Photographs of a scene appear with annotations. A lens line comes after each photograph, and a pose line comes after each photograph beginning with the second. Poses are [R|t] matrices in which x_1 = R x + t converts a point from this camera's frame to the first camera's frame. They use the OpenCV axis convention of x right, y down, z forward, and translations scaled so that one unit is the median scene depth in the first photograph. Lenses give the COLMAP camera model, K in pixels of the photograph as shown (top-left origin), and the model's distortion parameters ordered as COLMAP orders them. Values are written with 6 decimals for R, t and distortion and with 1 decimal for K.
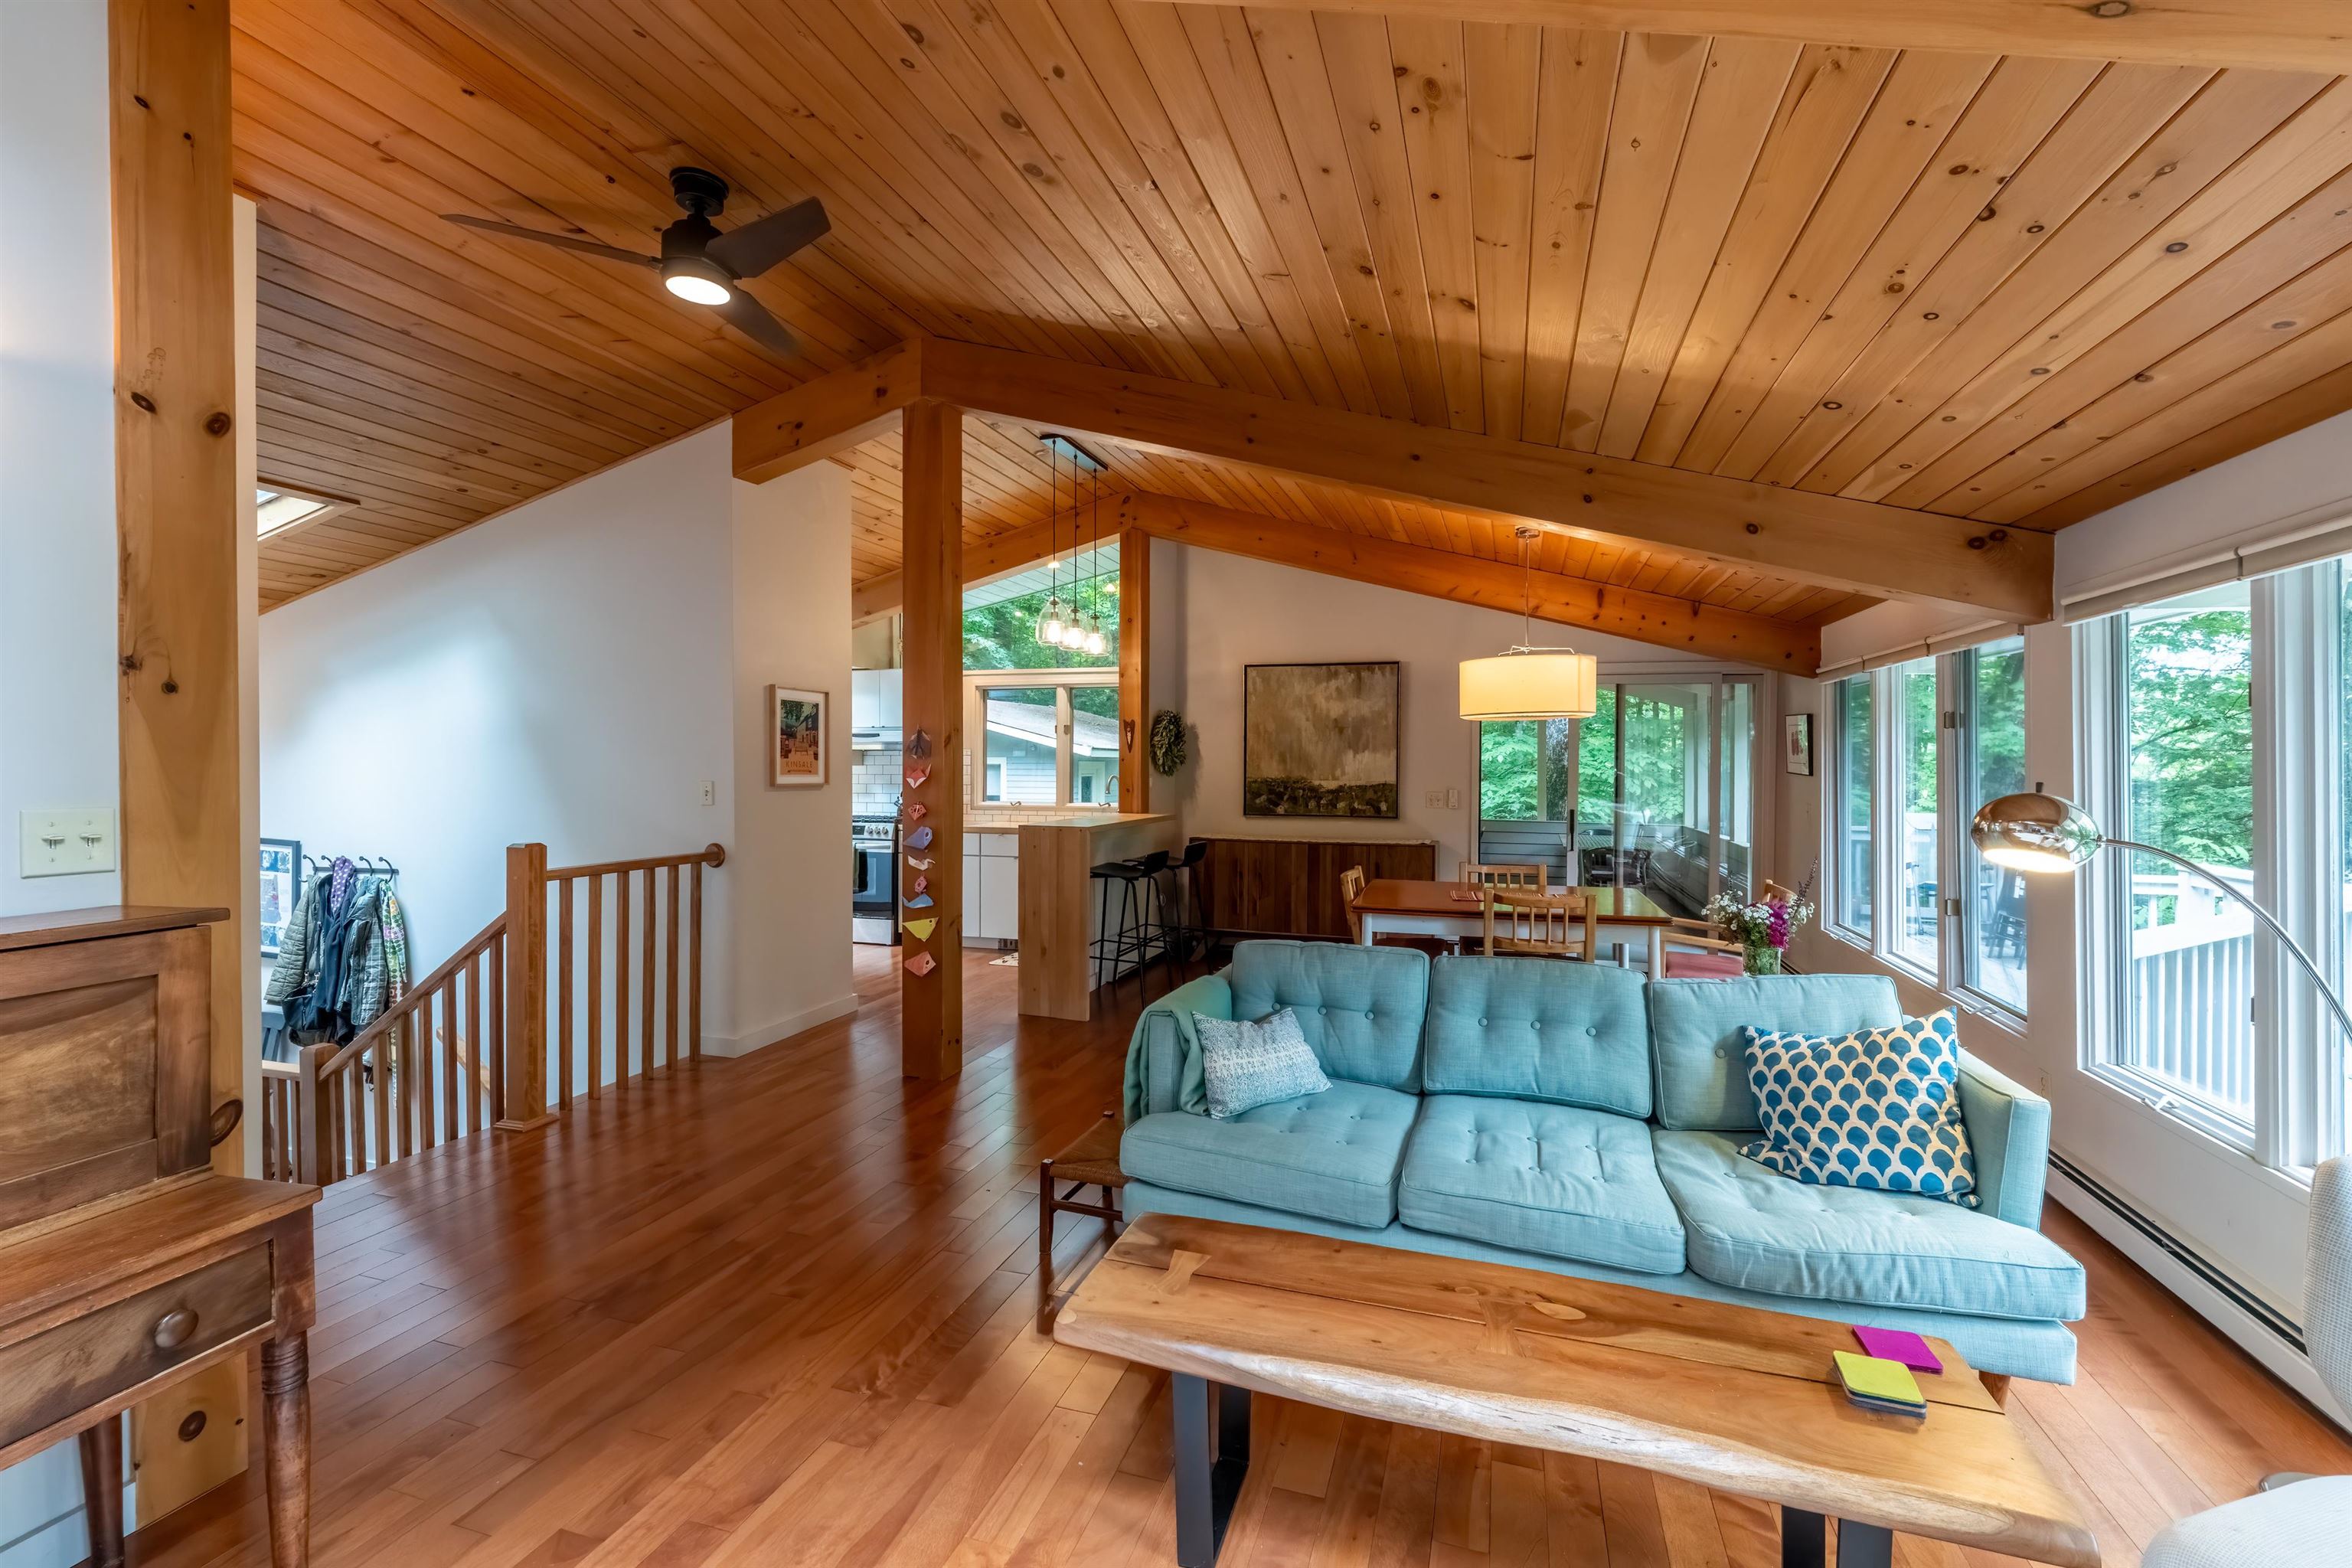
lens RADIAL K [[1035.4, 0, 1204.7], [0, 1035.4, 771.9], [0, 0, 1]] dist [-0.002381, 0.000950]
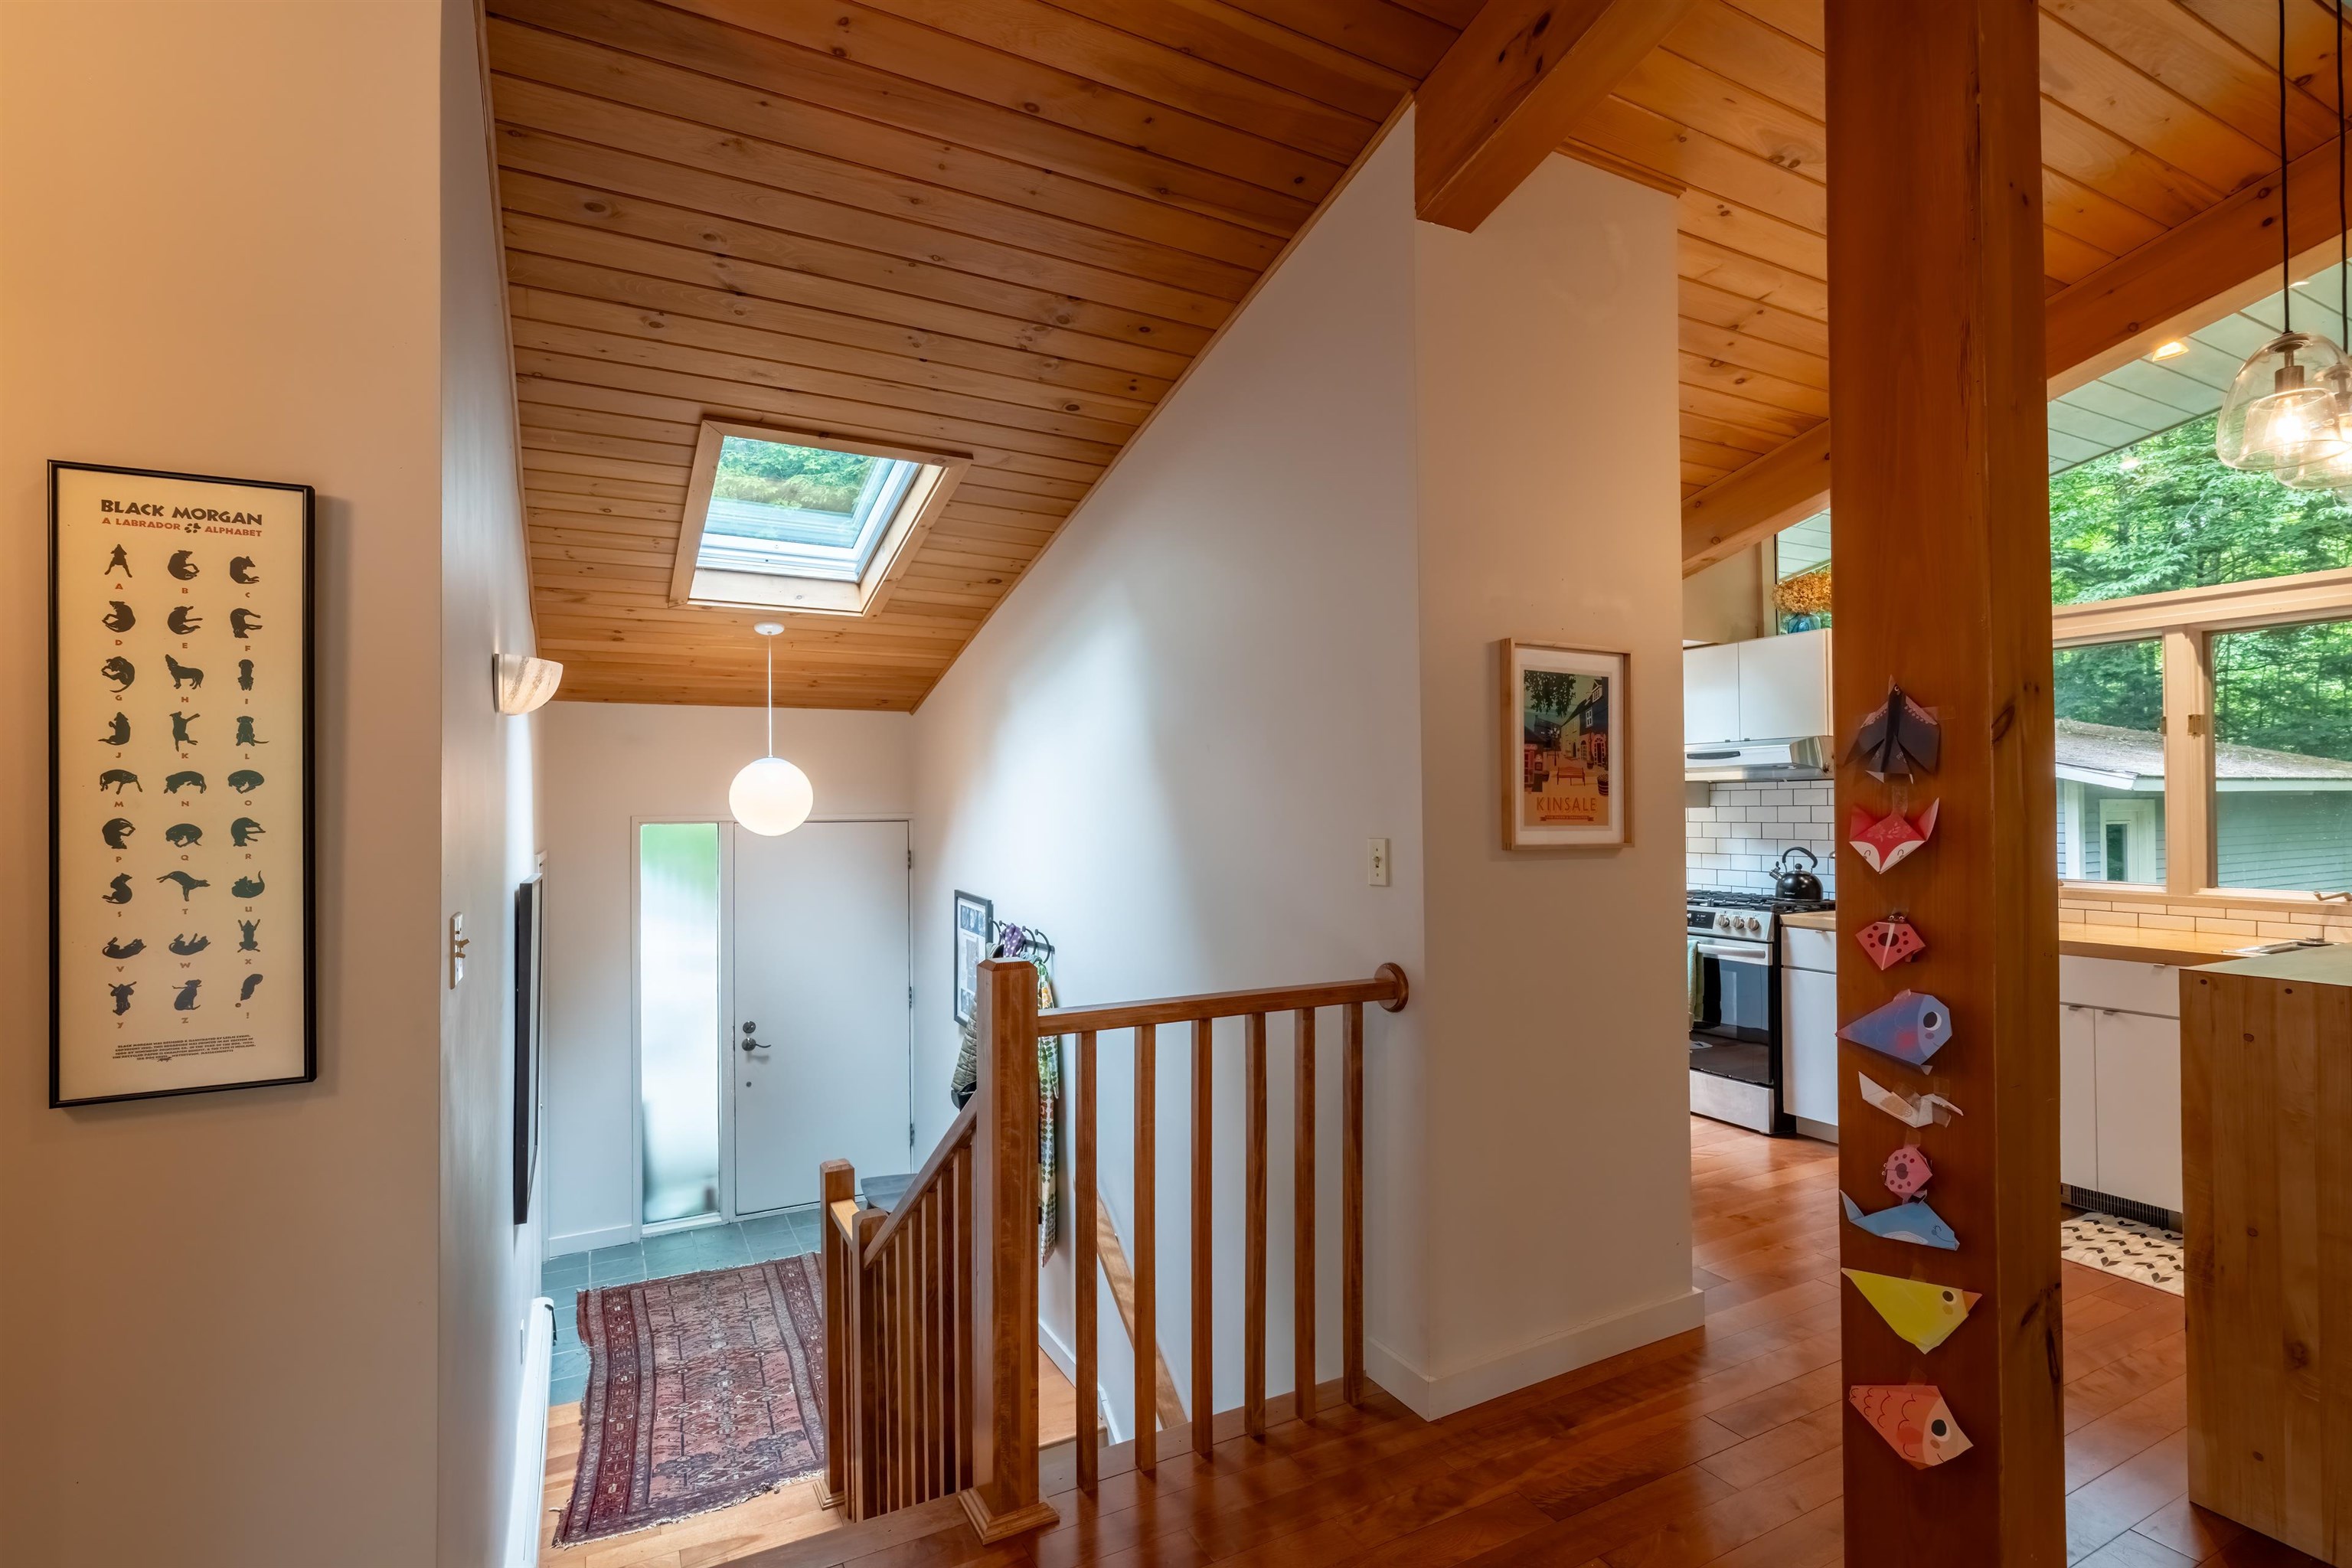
lens RADIAL K [[1078.4, 0, 1136.7], [0, 1078.4, 792.3], [0, 0, 1]] dist [0.005483, 0.000019]
pose [[0.692325, -0.017087, -0.721384, -0.190648], [0.001121, 0.999744, -0.022605, -0.002087], [0.721585, 0.014842, 0.692167, 0.576802]]
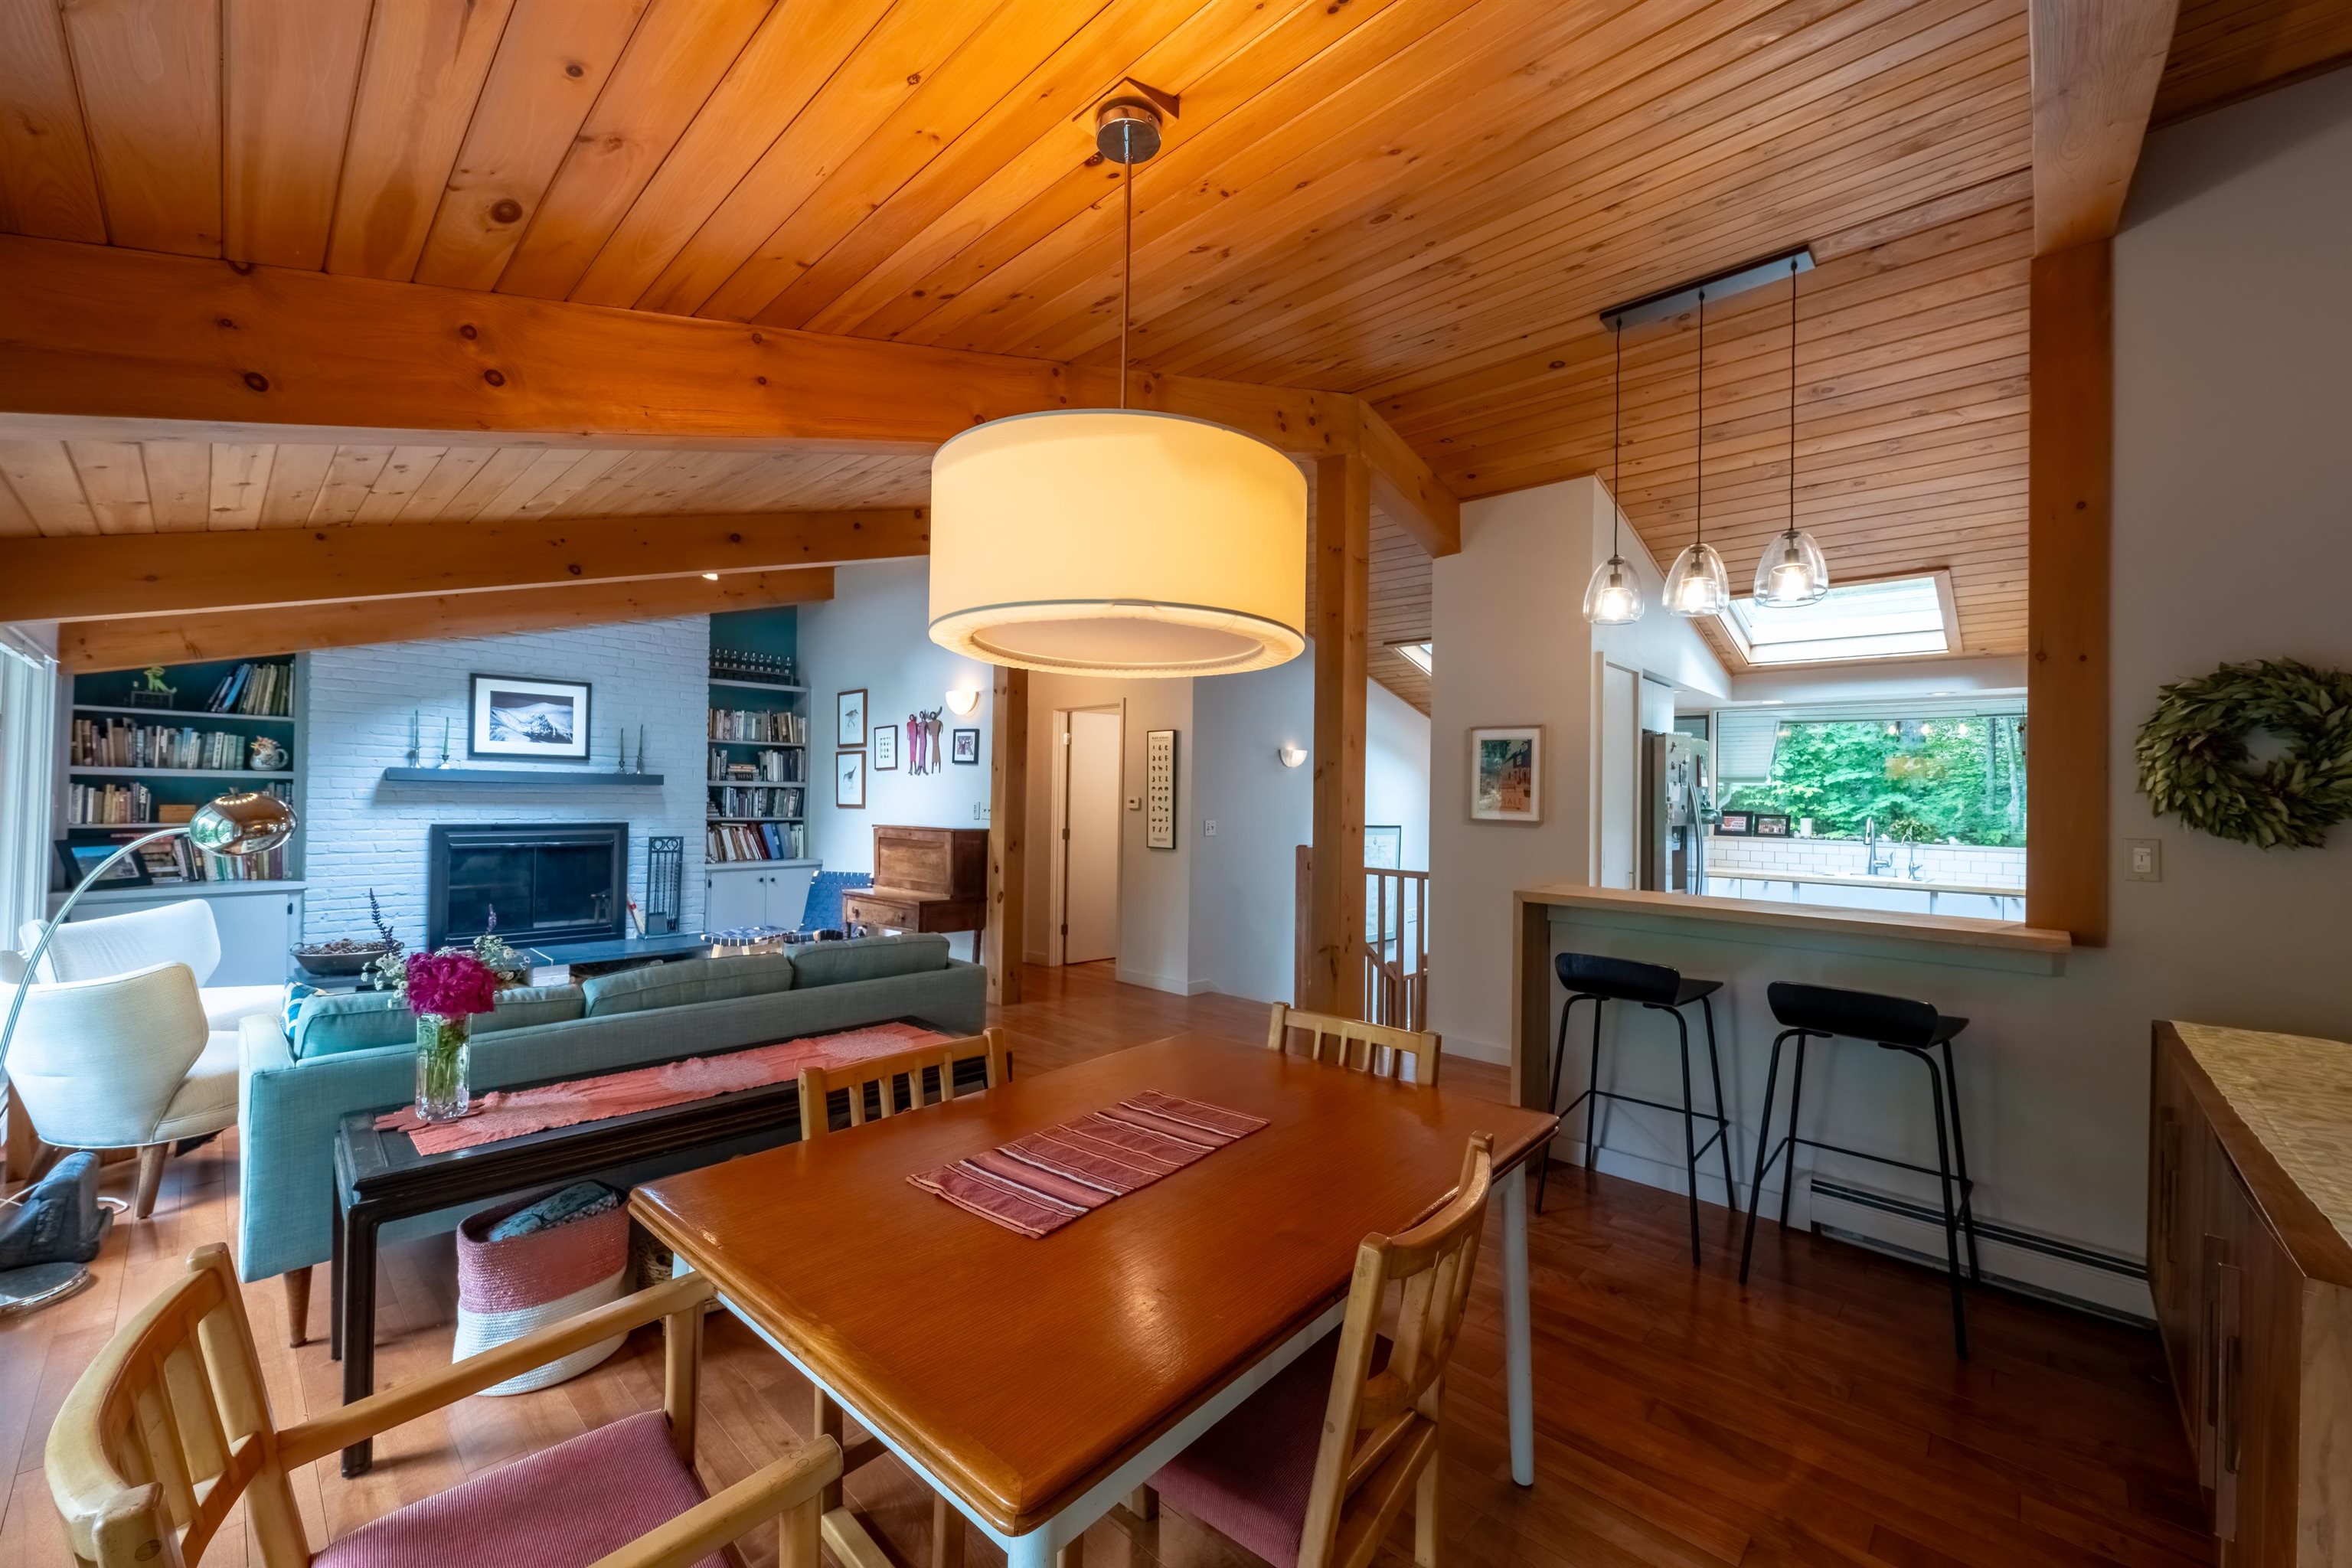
lens RADIAL K [[937.6, 0, 1176.5], [0, 937.6, 778.9], [0, 0, 1]] dist [-0.001362, 0.000585]
pose [[-0.460661, -0.026503, -0.887180, 0.669716], [-0.027413, 0.999502, -0.015625, -0.006567], [0.887153, 0.017122, -0.461159, 1.300854]]
